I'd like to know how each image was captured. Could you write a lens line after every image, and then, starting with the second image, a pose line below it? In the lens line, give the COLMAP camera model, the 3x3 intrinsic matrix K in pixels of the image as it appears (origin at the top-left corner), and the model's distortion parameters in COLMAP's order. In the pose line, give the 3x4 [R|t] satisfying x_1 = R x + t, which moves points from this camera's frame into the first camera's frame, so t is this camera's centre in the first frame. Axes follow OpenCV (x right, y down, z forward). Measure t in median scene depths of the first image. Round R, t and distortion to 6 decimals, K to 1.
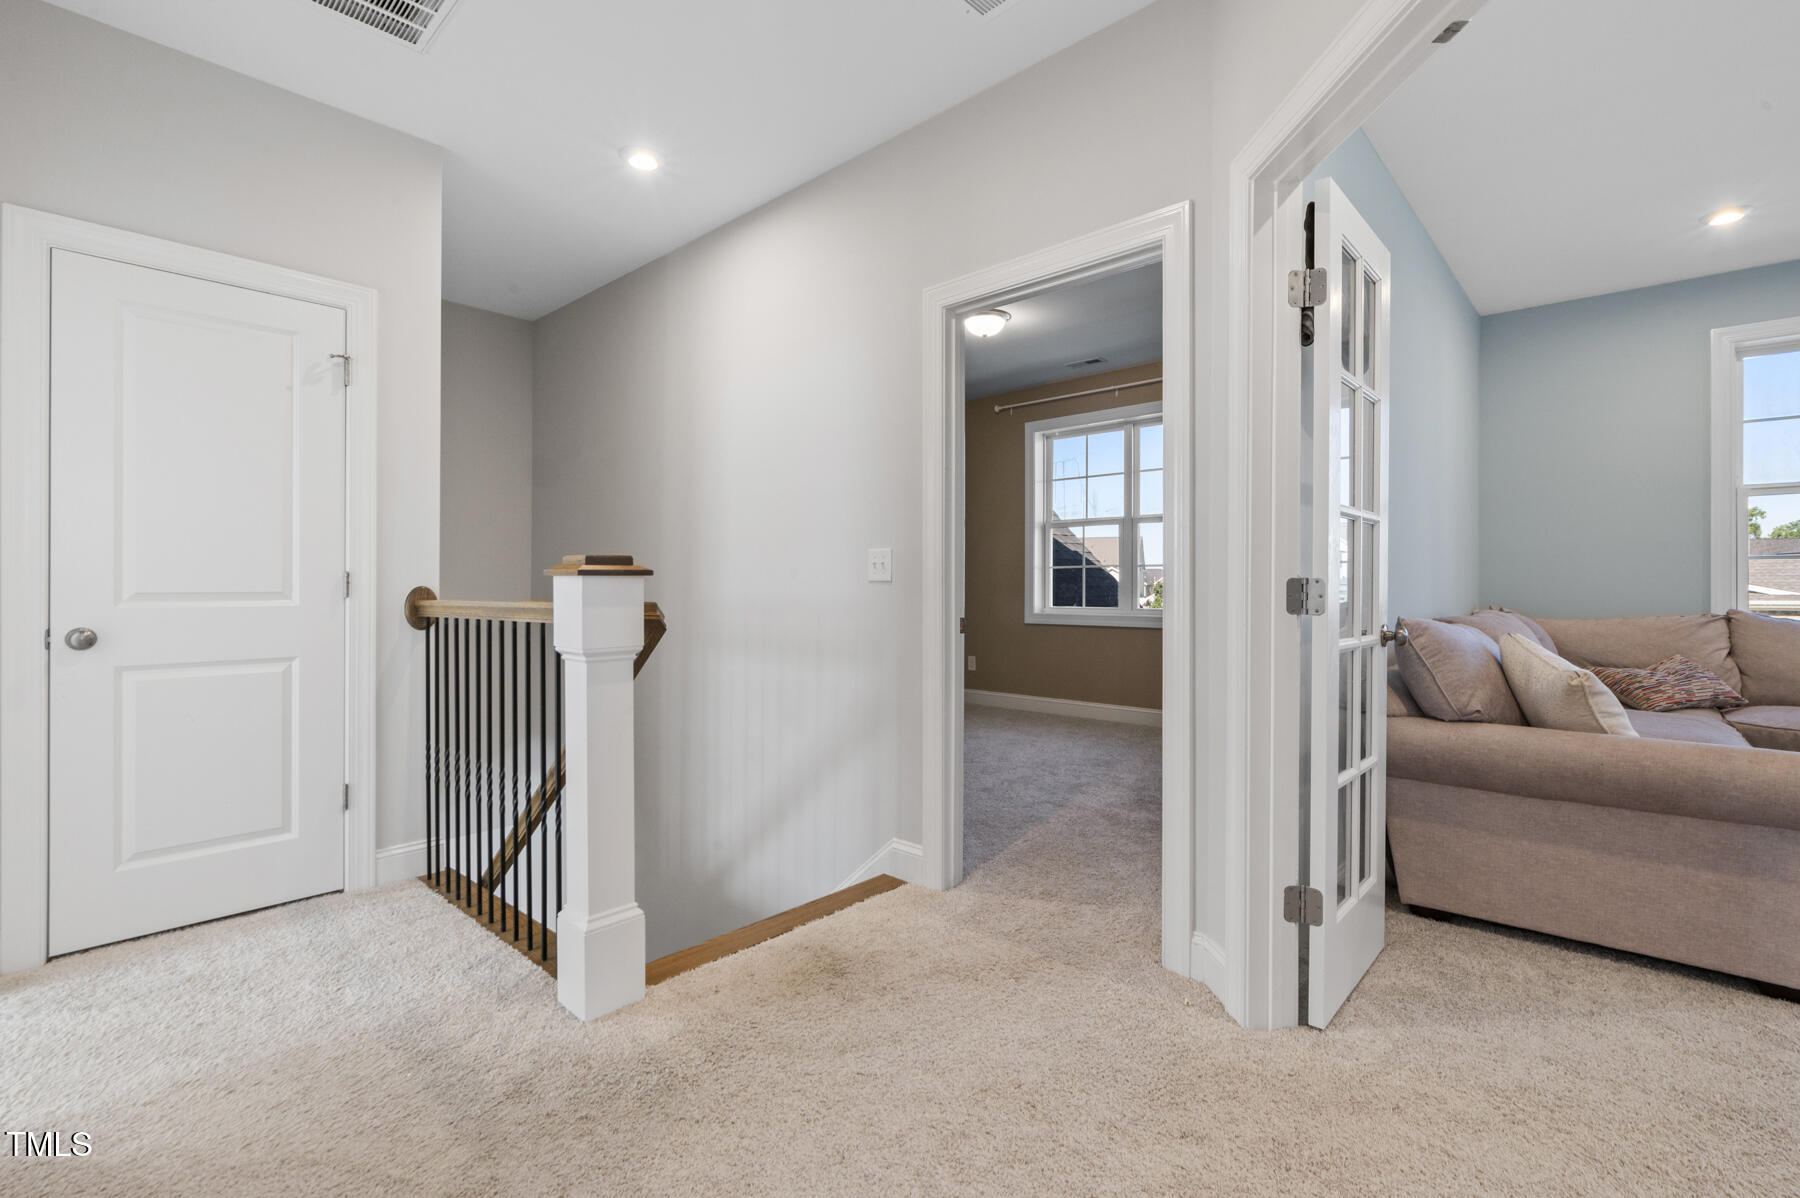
lens RADIAL K [[826.2, 0, 900.0], [0, 826.2, 599.0], [0, 0, 1]] dist [-0.002952, -0.000585]
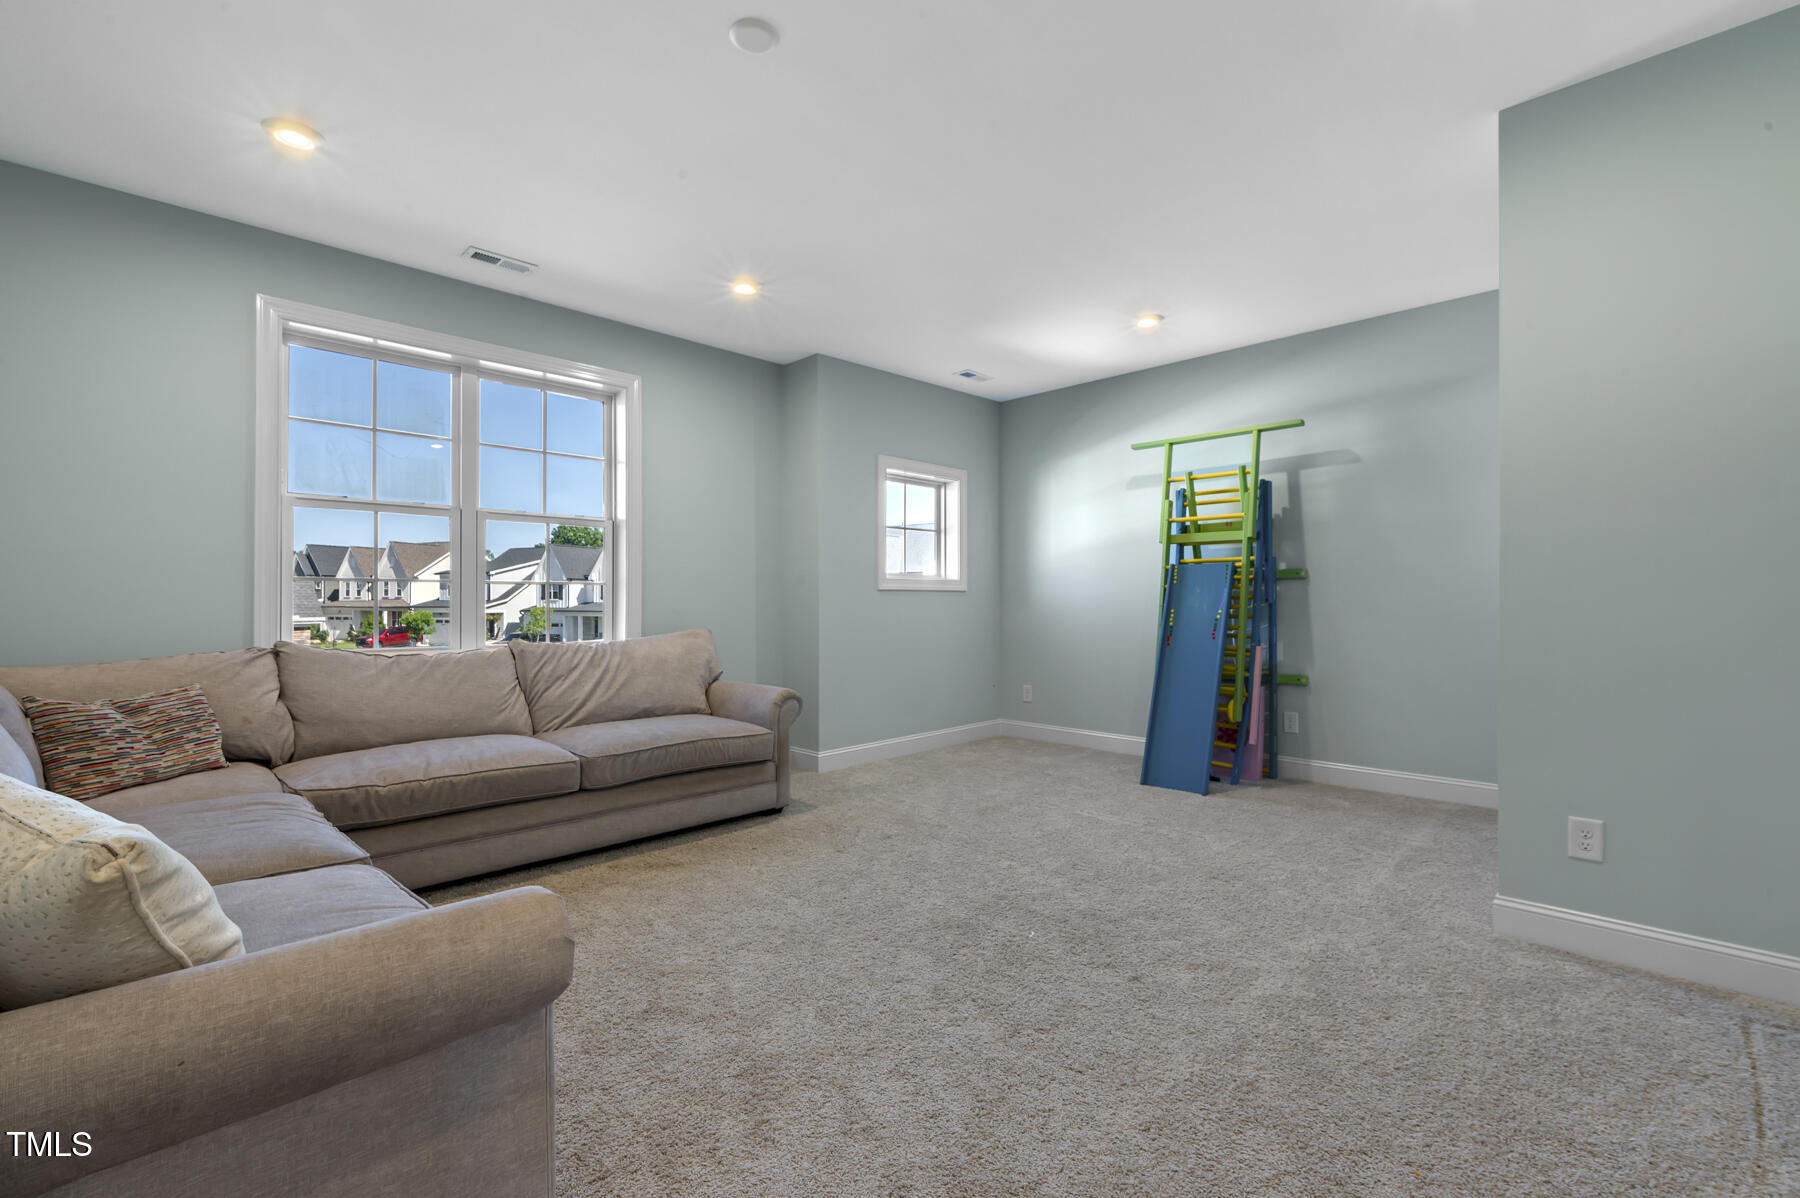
lens RADIAL K [[768.2, 0, 900.0], [0, 768.2, 599.0], [0, 0, 1]] dist [-0.002224, -0.000308]
pose [[0.041486, 0.010824, 0.999080, 0.278037], [0.009772, 0.999889, -0.011239, -0.015340], [-0.999091, 0.010229, 0.041375, 0.359713]]
